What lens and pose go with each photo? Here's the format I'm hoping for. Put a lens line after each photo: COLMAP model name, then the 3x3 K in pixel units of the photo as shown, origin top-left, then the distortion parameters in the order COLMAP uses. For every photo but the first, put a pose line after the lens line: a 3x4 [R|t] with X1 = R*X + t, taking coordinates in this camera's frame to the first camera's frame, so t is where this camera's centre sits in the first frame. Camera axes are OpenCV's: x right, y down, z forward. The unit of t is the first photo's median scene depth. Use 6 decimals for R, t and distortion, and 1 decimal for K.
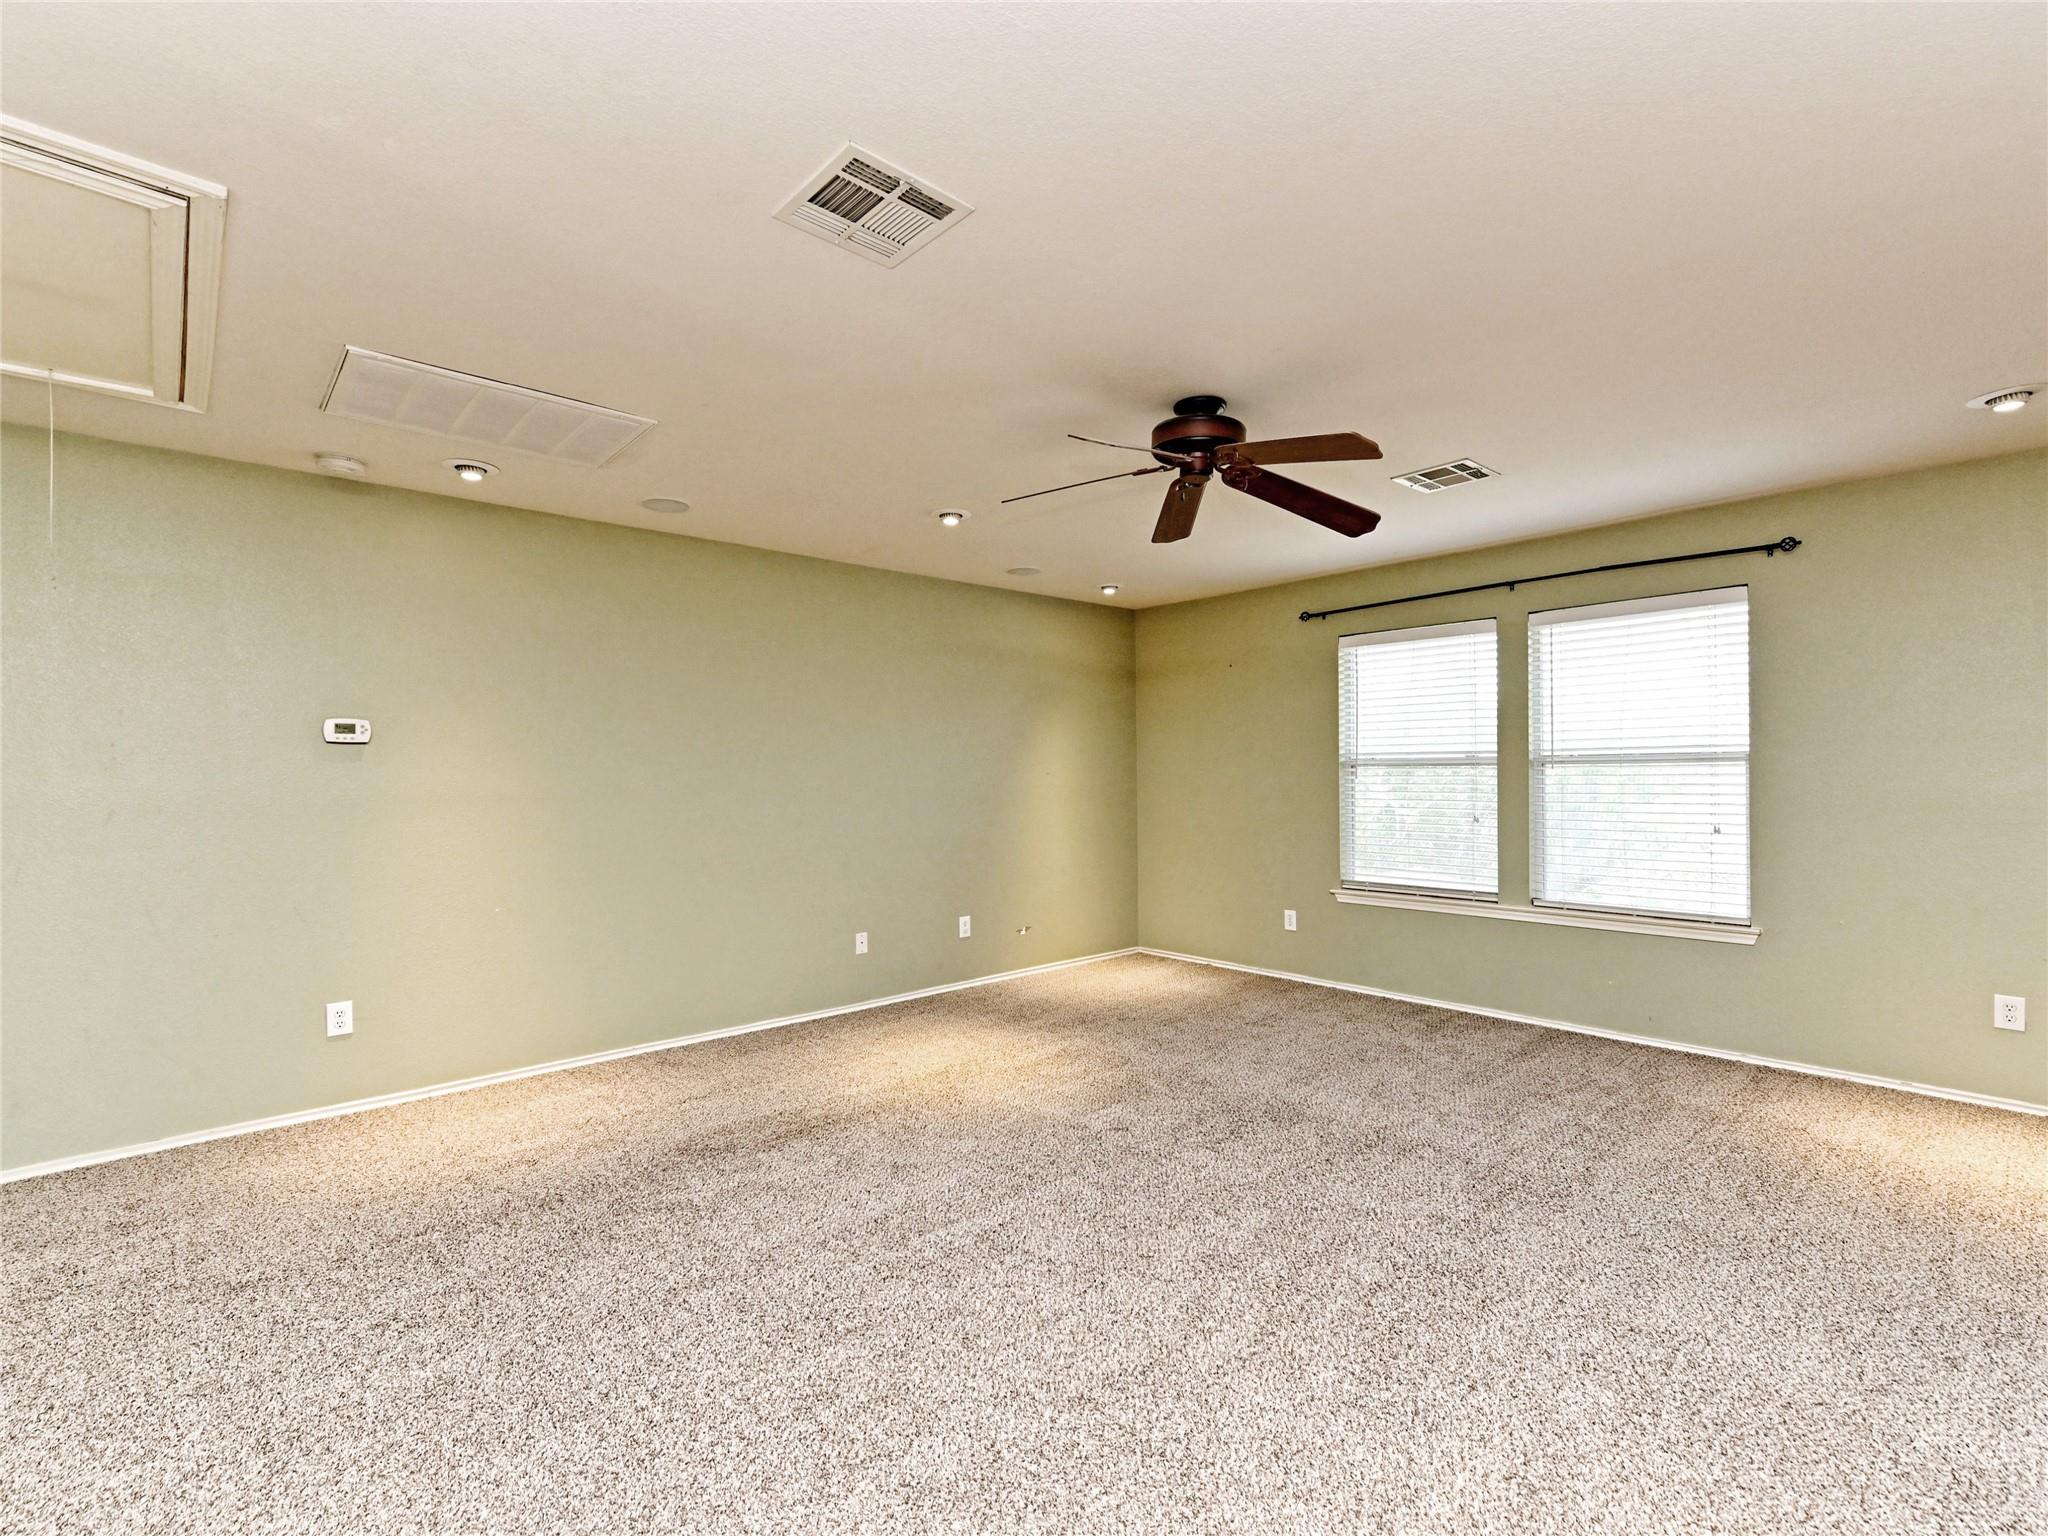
lens RADIAL K [[919.2, 0, 1021.1], [0, 919.2, 770.3], [0, 0, 1]] dist [-0.003516, -0.000394]
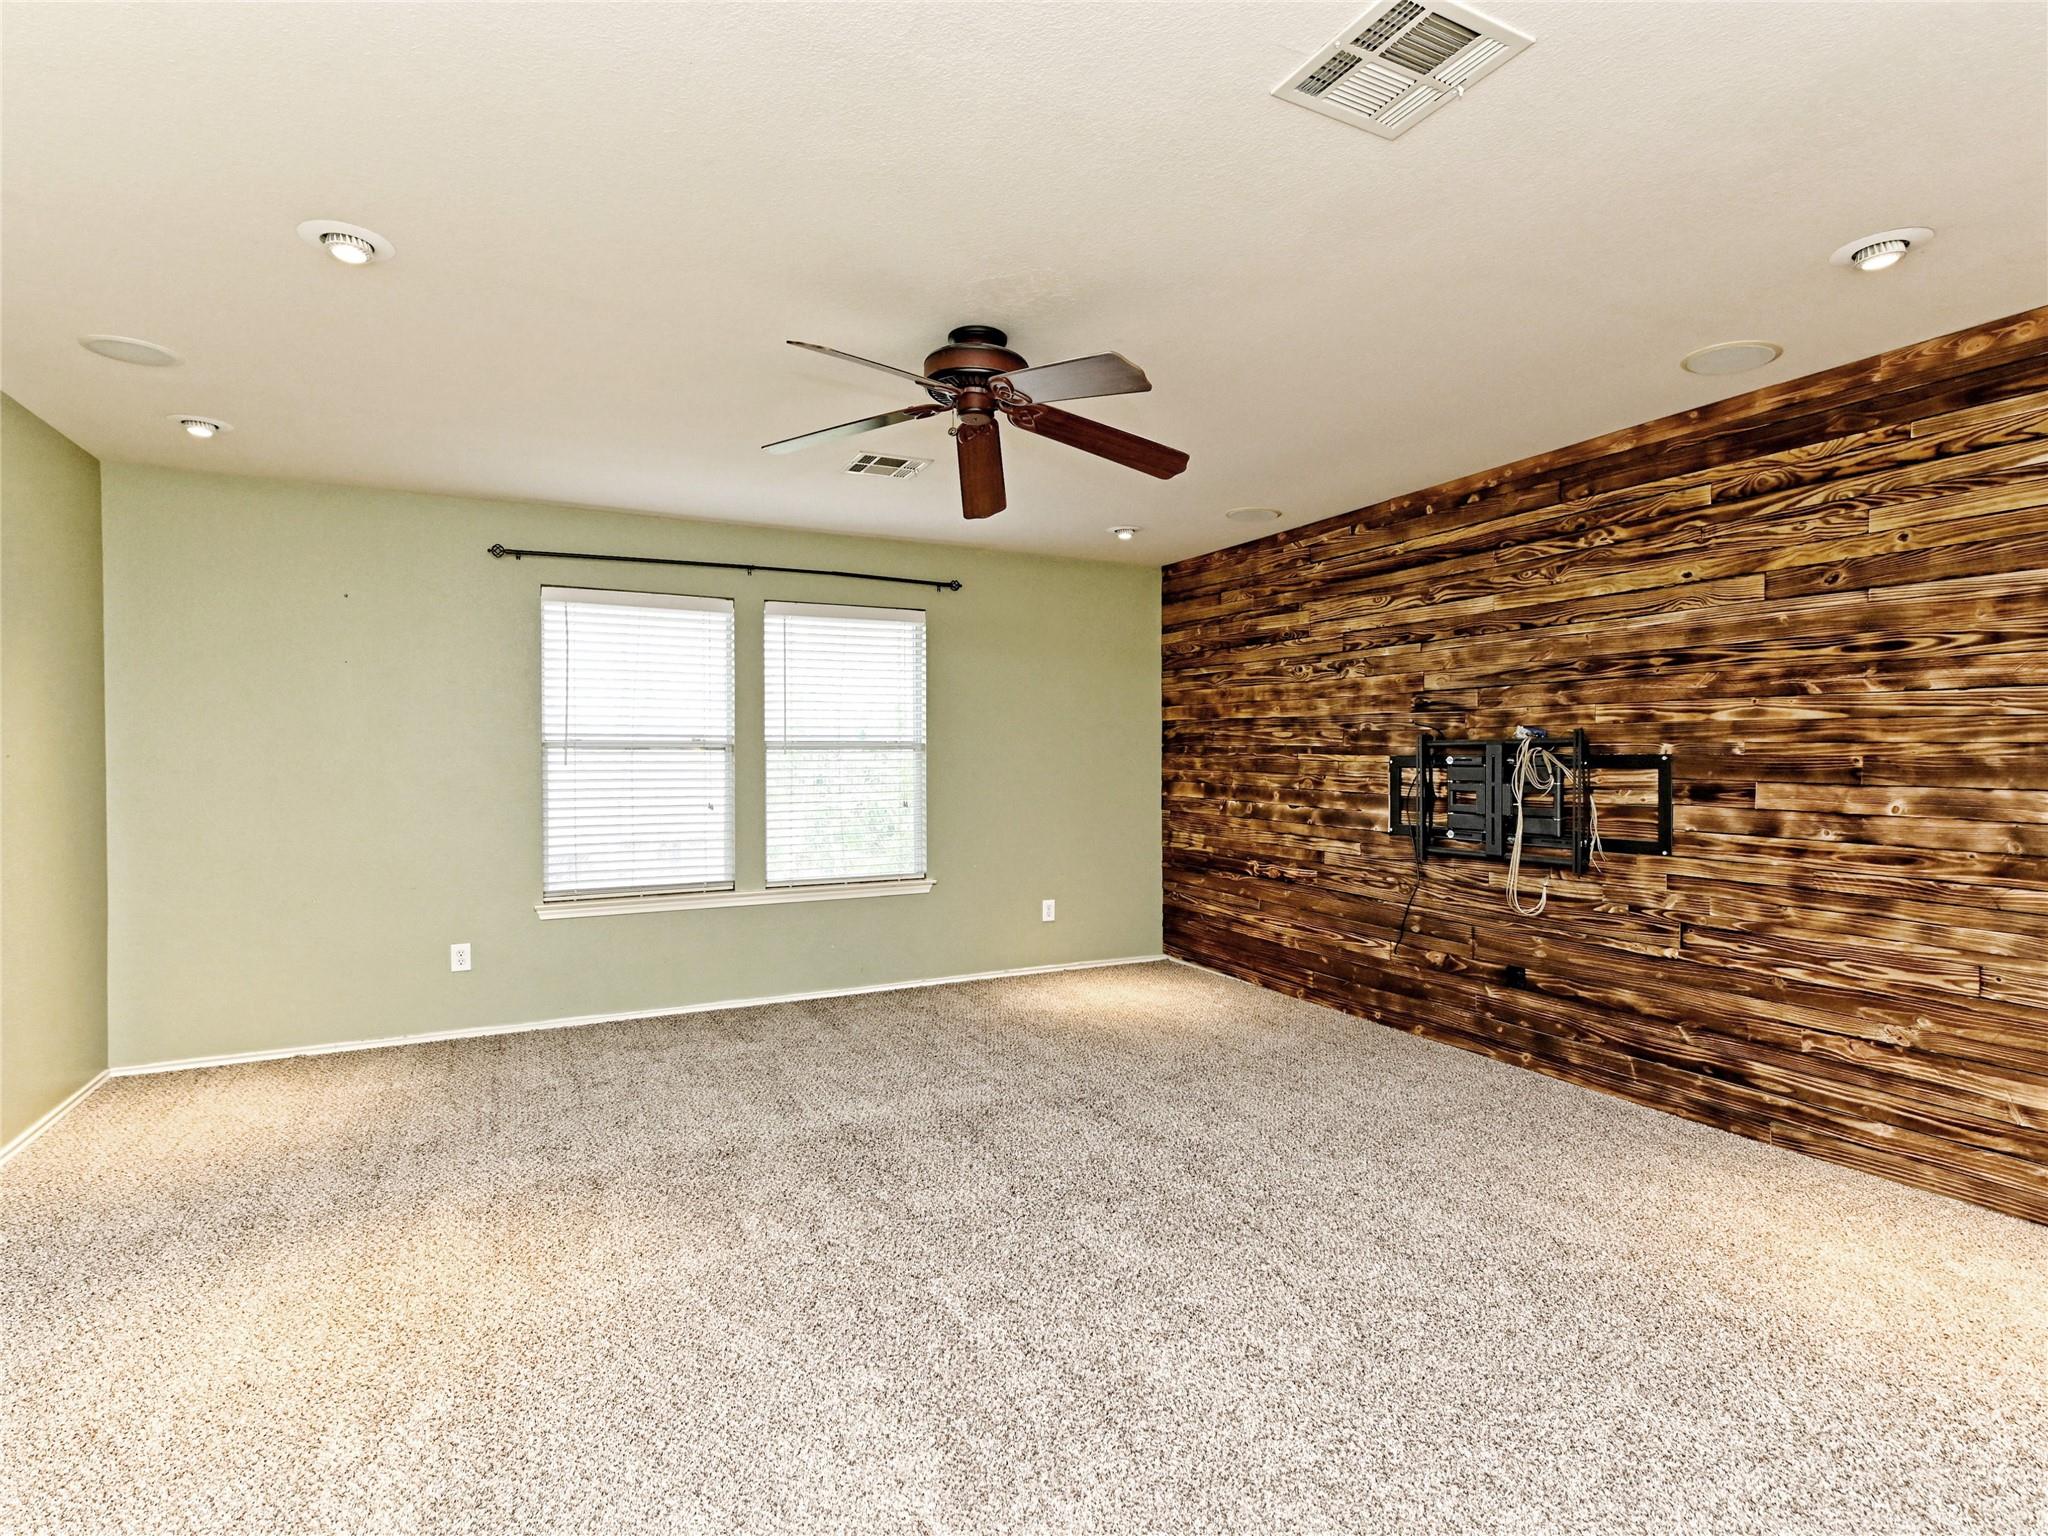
lens RADIAL K [[1005.2, 0, 1024.9], [0, 1005.2, 766.1], [0, 0, 1]] dist [-0.003888, -0.002972]
pose [[0.266935, -0.002912, 0.963710, -0.440062], [-0.002359, 0.999990, 0.003675, 0.007179], [-0.963712, -0.003254, 0.266926, 0.425651]]
